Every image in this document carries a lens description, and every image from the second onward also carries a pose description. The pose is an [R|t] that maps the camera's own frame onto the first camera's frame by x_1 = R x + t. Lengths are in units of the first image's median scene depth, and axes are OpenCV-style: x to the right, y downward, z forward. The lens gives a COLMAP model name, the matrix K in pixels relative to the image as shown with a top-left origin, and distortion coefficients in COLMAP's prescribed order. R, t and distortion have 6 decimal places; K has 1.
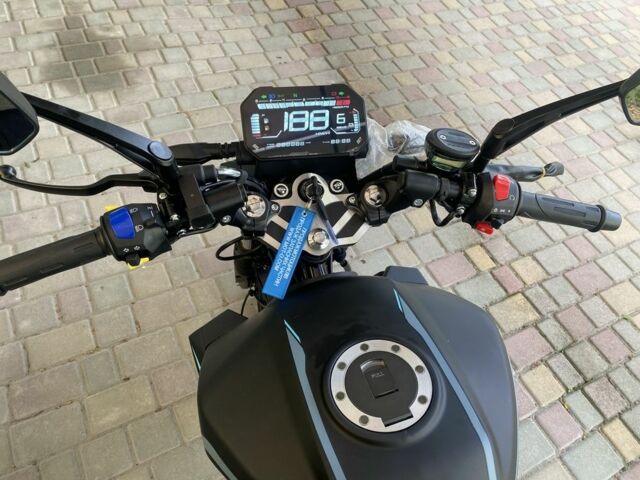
lens RADIAL K [[464.5, 0, 320.0], [0, 464.5, 240.0], [0, 0, 1]] dist [0.008286, 0.001213]
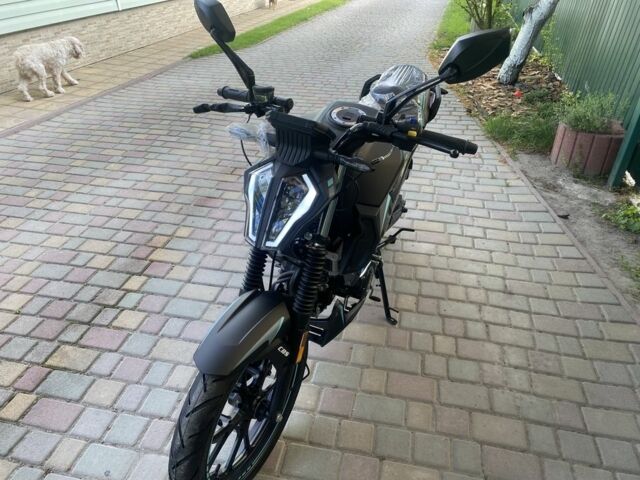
lens RADIAL K [[467.4, 0, 325.4], [0, 467.4, 243.9], [0, 0, 1]] dist [0.013890, -0.005451]
pose [[-0.770536, -0.463677, 0.437353, -0.416535], [0.414884, 0.156049, 0.896393, -0.666519], [-0.483885, 0.872154, 0.072131, 0.446242]]
